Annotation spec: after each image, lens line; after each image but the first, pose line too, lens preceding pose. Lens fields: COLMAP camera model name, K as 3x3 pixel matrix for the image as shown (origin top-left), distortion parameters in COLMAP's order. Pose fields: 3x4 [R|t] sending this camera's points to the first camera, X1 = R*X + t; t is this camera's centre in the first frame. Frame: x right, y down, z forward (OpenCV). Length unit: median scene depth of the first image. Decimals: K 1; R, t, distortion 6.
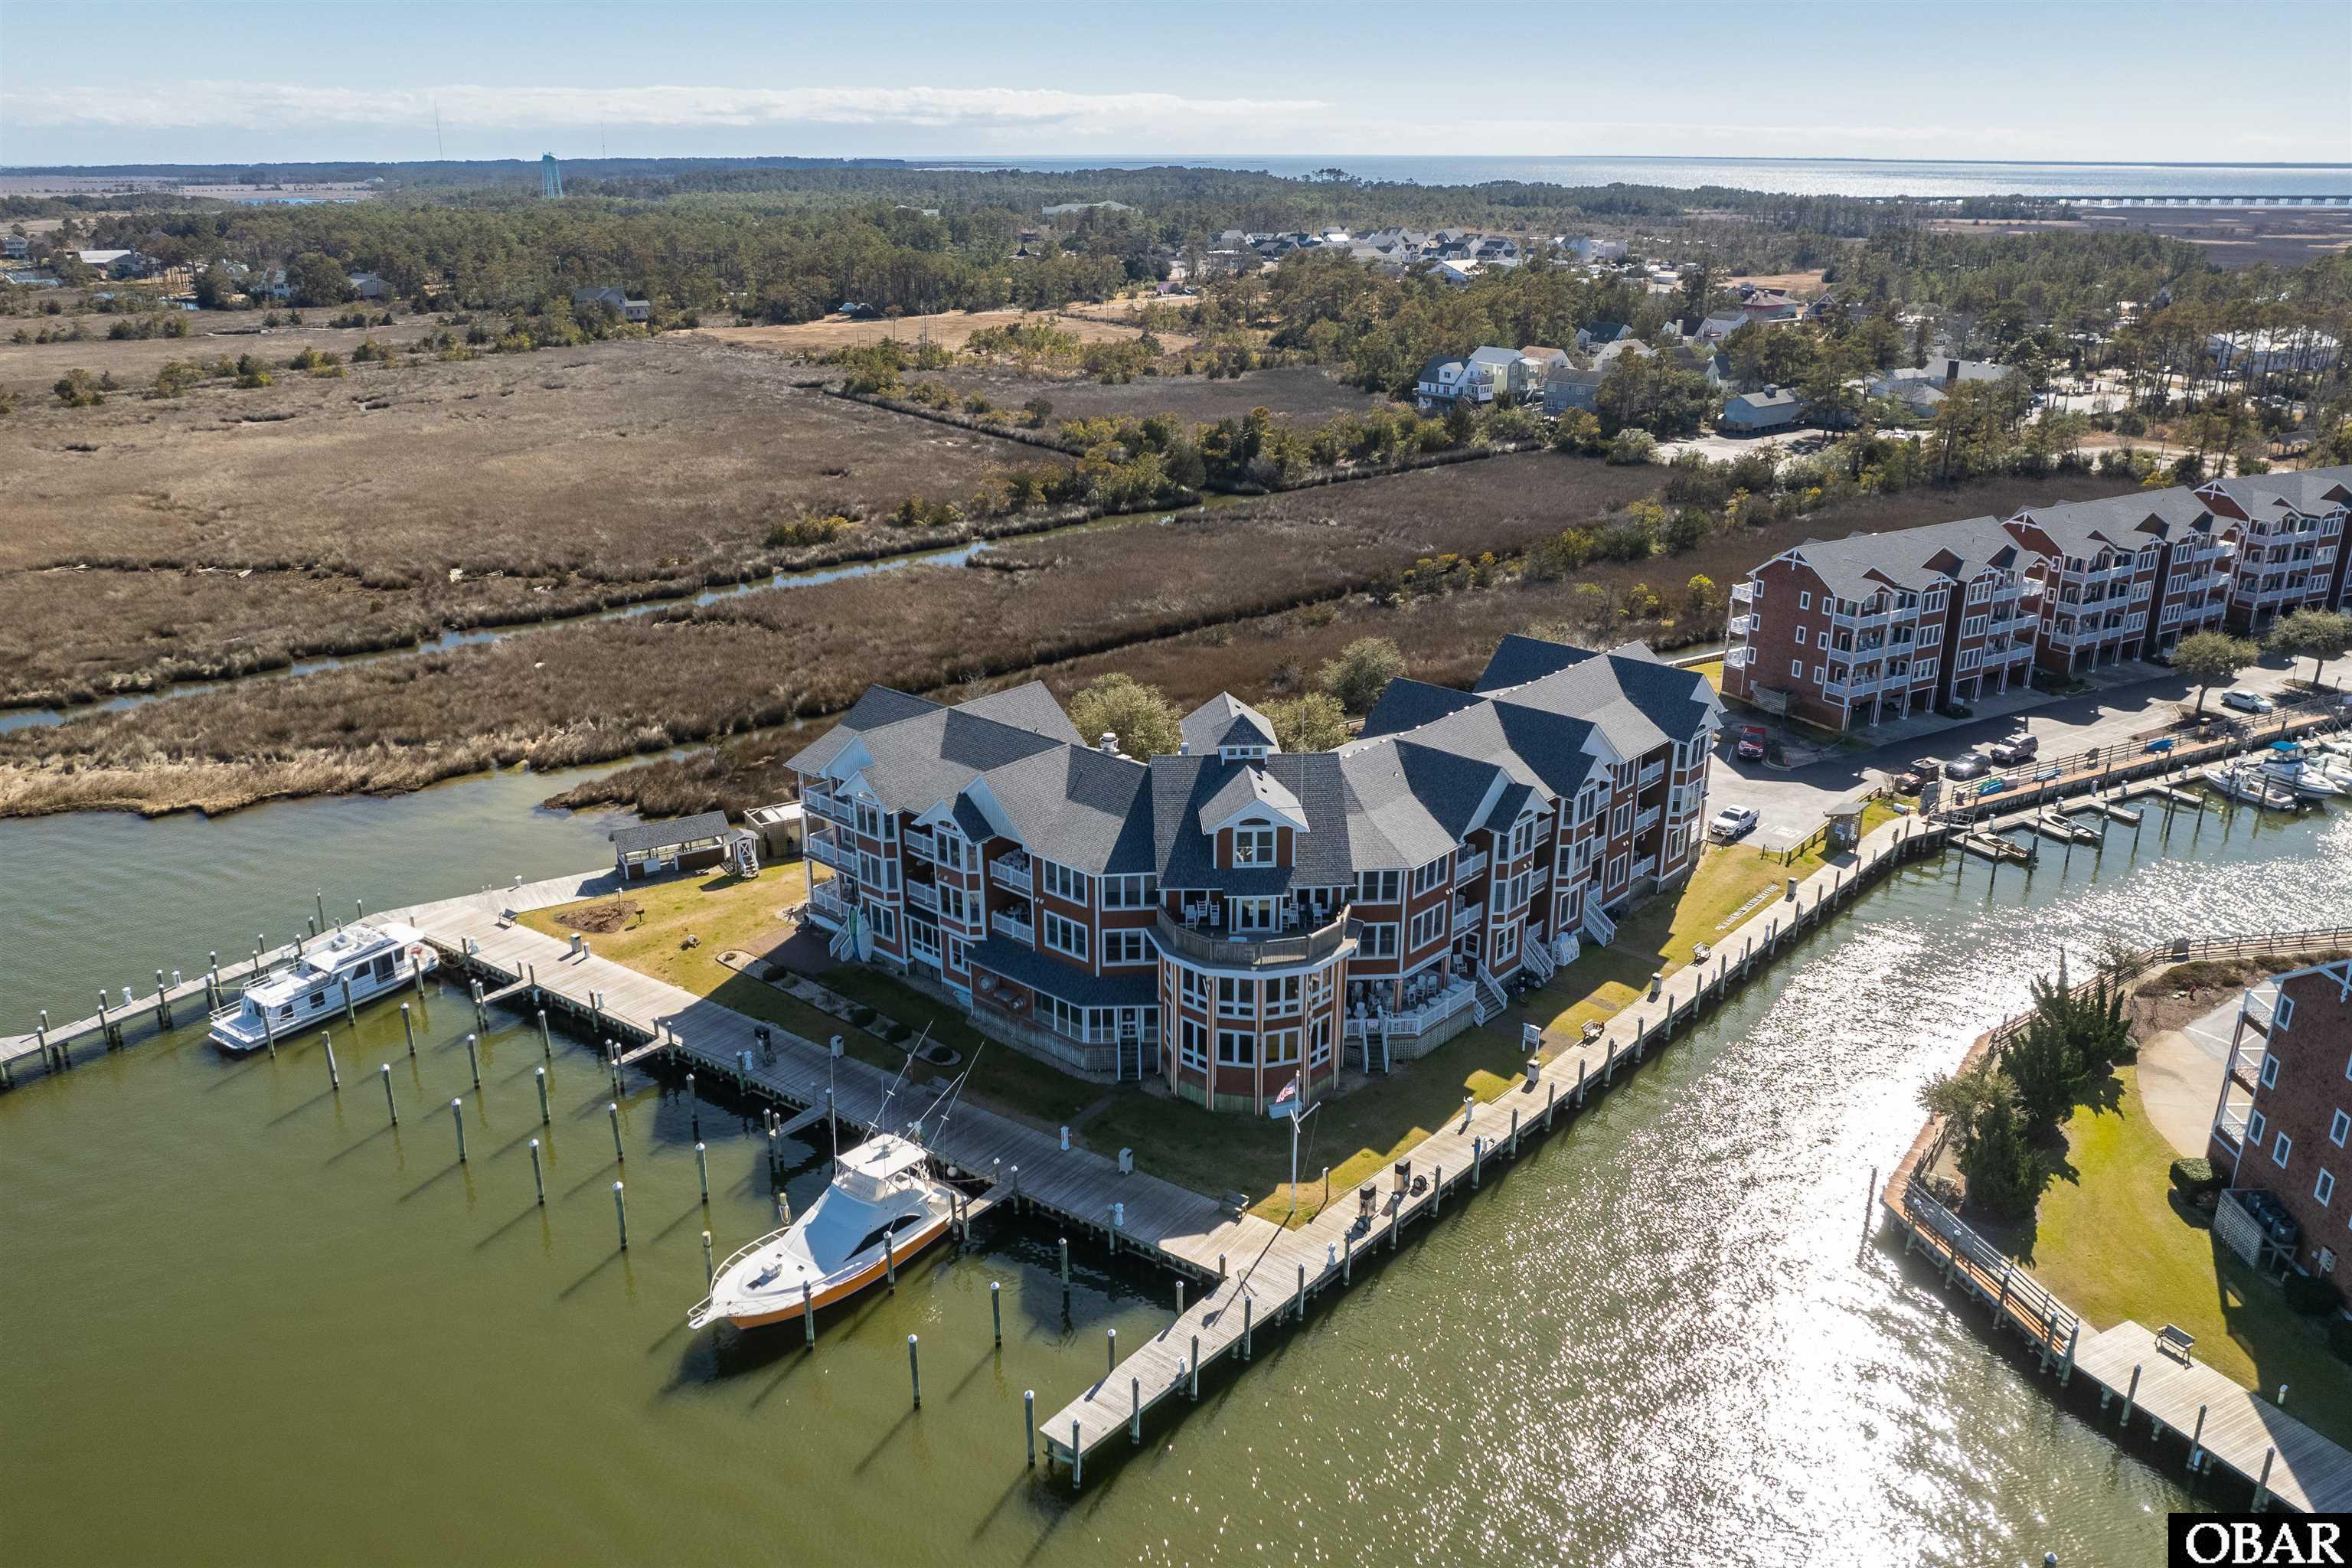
lens RADIAL K [[1789.0, 0, 1176.0], [0, 1789.0, 784.0], [0, 0, 1]] dist [-0.068503, 0.051378]
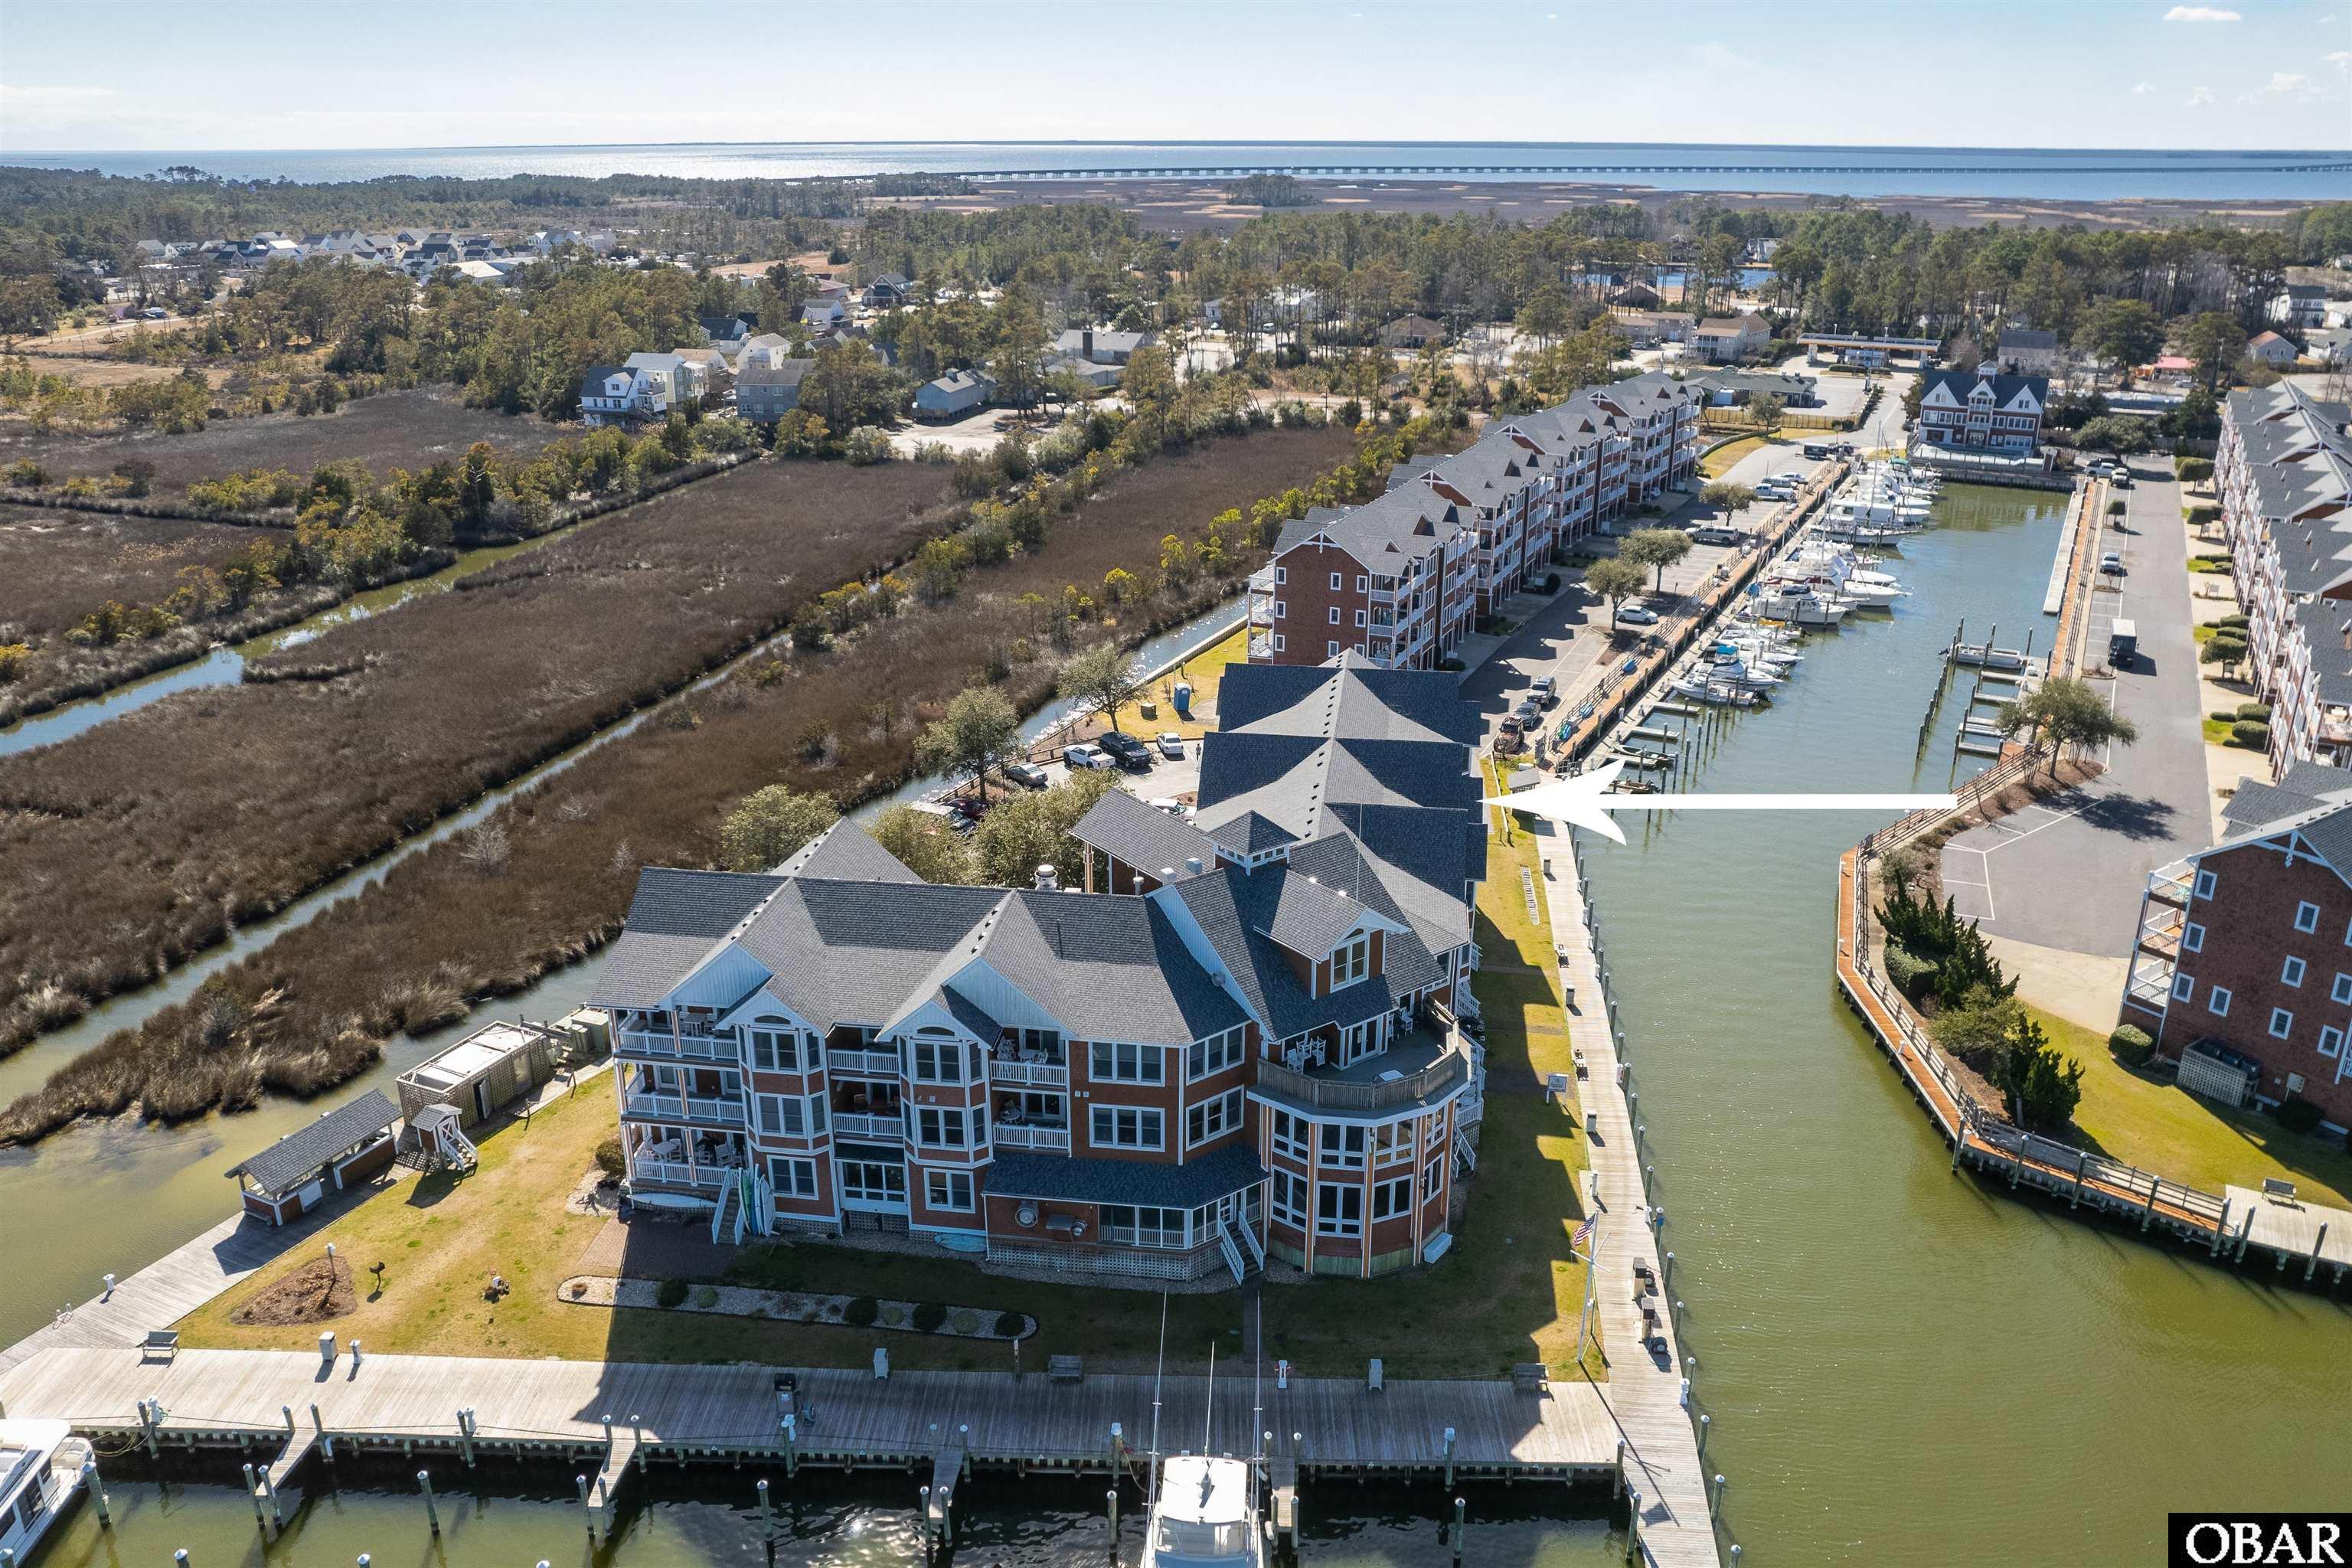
lens RADIAL K [[1789.0, 0, 1176.0], [0, 1789.0, 784.0], [0, 0, 1]] dist [-0.068503, 0.051378]
pose [[0.829592, -0.192063, 0.524298, -0.398162], [0.188563, 0.980183, 0.060703, -0.101101], [-0.525567, 0.048504, 0.849368, 0.281887]]
